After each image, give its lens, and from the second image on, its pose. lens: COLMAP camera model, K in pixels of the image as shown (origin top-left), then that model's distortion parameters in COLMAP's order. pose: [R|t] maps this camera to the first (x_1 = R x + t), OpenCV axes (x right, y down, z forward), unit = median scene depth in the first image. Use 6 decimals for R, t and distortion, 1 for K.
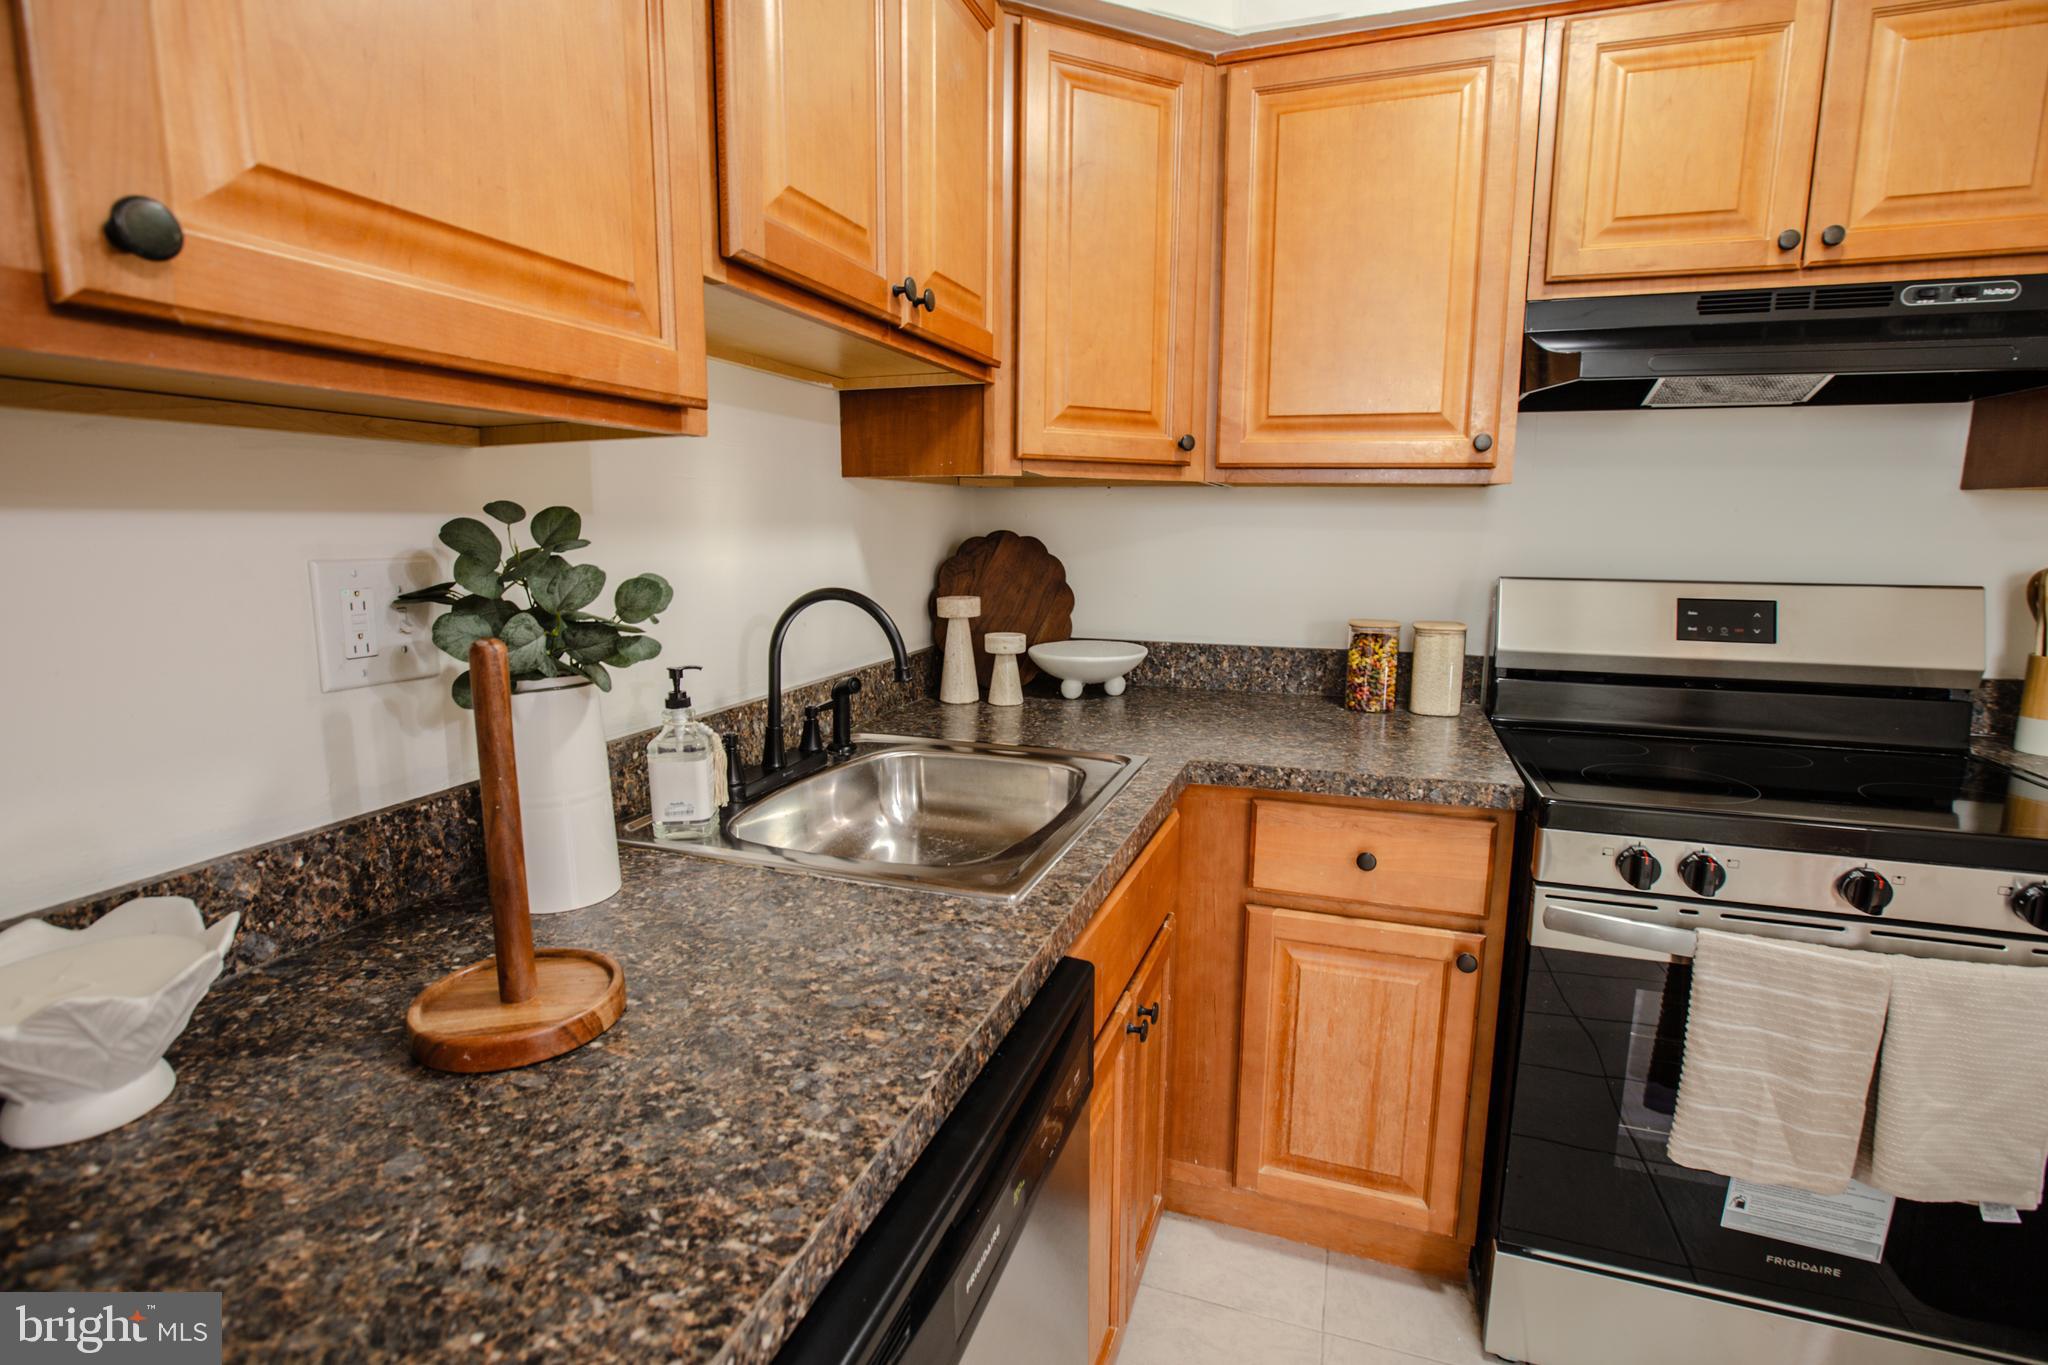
lens RADIAL K [[953.0, 0, 1013.4], [0, 953.0, 664.4], [0, 0, 1]] dist [-0.057505, 0.022592]
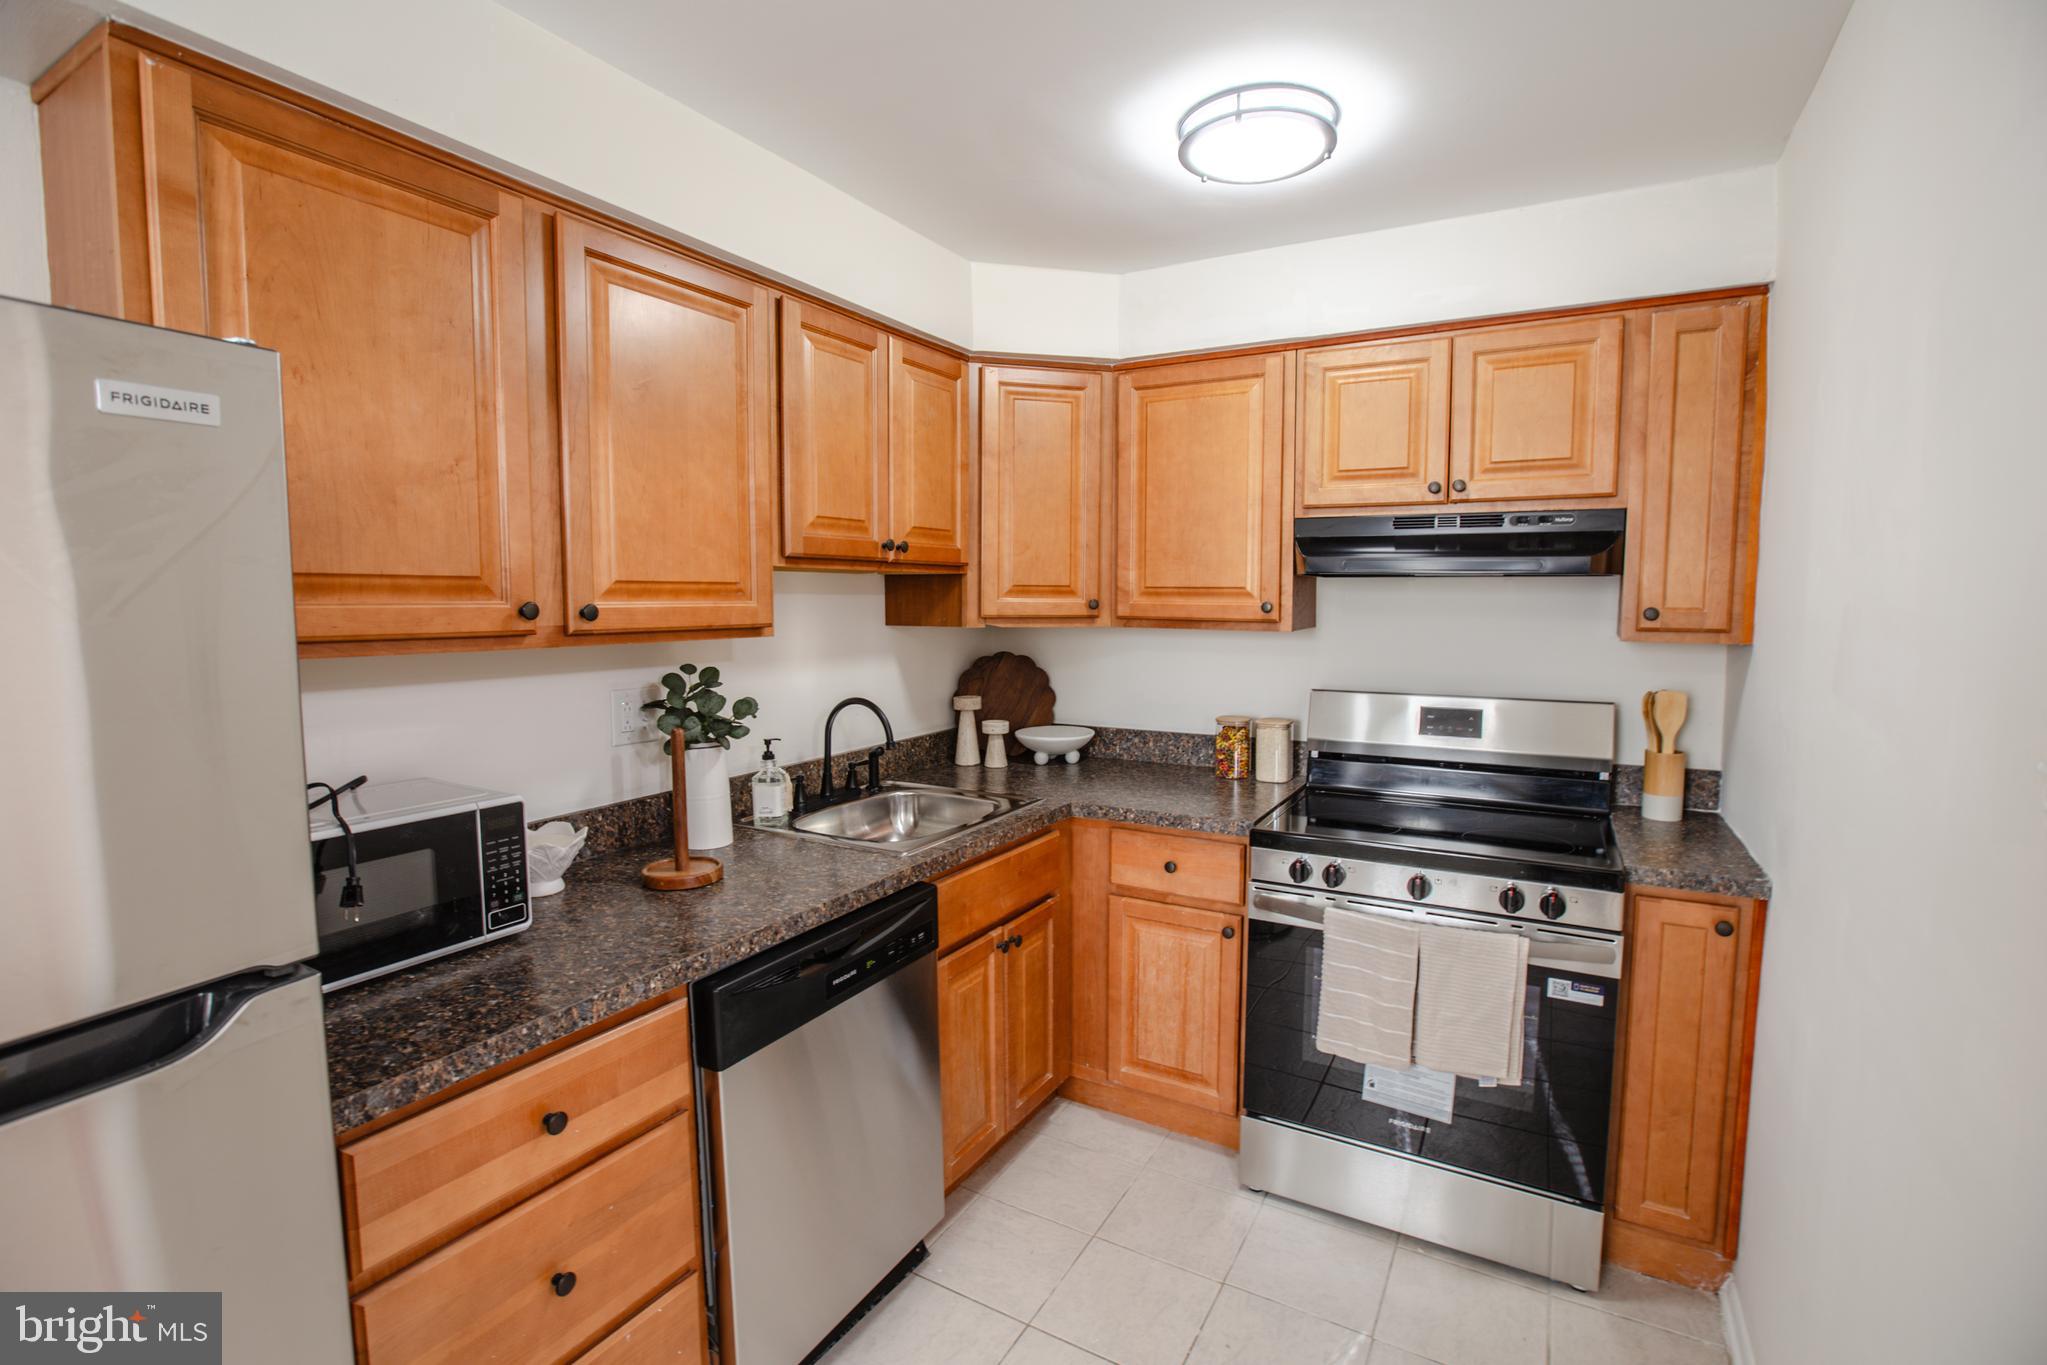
lens RADIAL K [[952.5, 0, 1012.9], [0, 952.5, 664.4], [0, 0, 1]] dist [-0.057505, 0.022592]
pose [[0.982931, 0.008427, -0.183782, 0.408434], [-0.022270, 0.997055, -0.073391, -0.014812], [0.182622, 0.076231, 0.980223, -0.692900]]
